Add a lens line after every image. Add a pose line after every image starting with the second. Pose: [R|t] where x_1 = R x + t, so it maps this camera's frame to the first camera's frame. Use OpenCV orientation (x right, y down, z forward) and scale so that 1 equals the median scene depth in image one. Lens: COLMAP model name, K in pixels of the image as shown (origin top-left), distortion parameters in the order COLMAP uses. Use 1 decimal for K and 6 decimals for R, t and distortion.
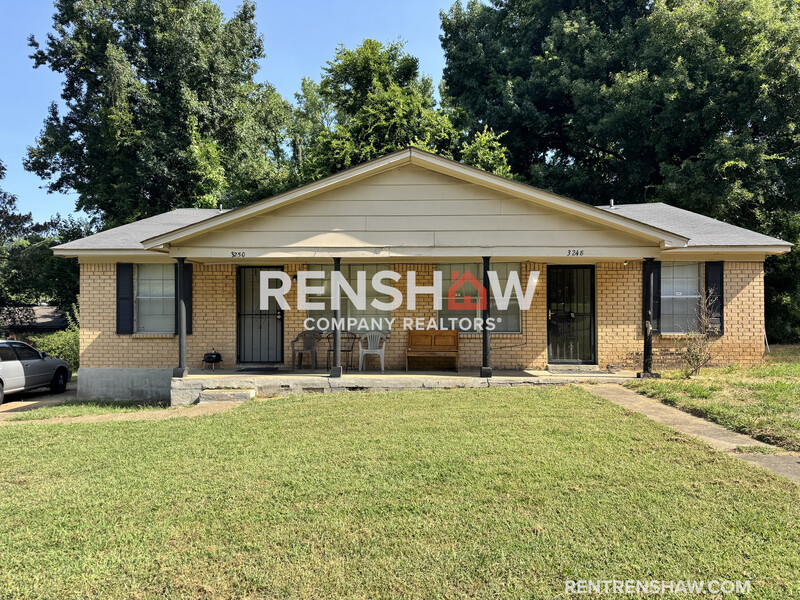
lens RADIAL K [[561.2, 0, 403.3], [0, 561.2, 300.5], [0, 0, 1]] dist [0.056407, -0.034409]
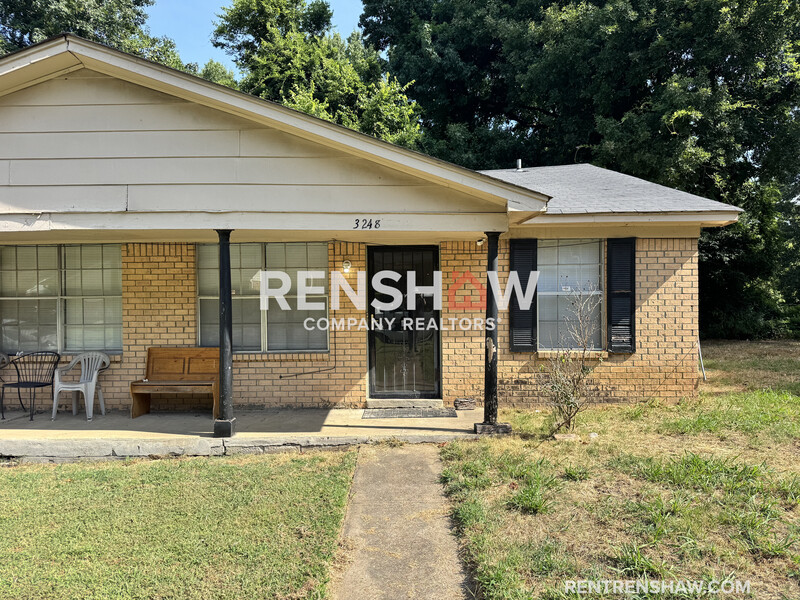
lens RADIAL K [[561.2, 0, 392.9], [0, 561.2, 294.2], [0, 0, 1]] dist [0.056407, -0.034409]
pose [[0.999977, -0.005259, 0.004229, 0.173570], [0.005183, 0.999828, 0.017826, -0.011173], [-0.004322, -0.017804, 0.999832, 0.219085]]
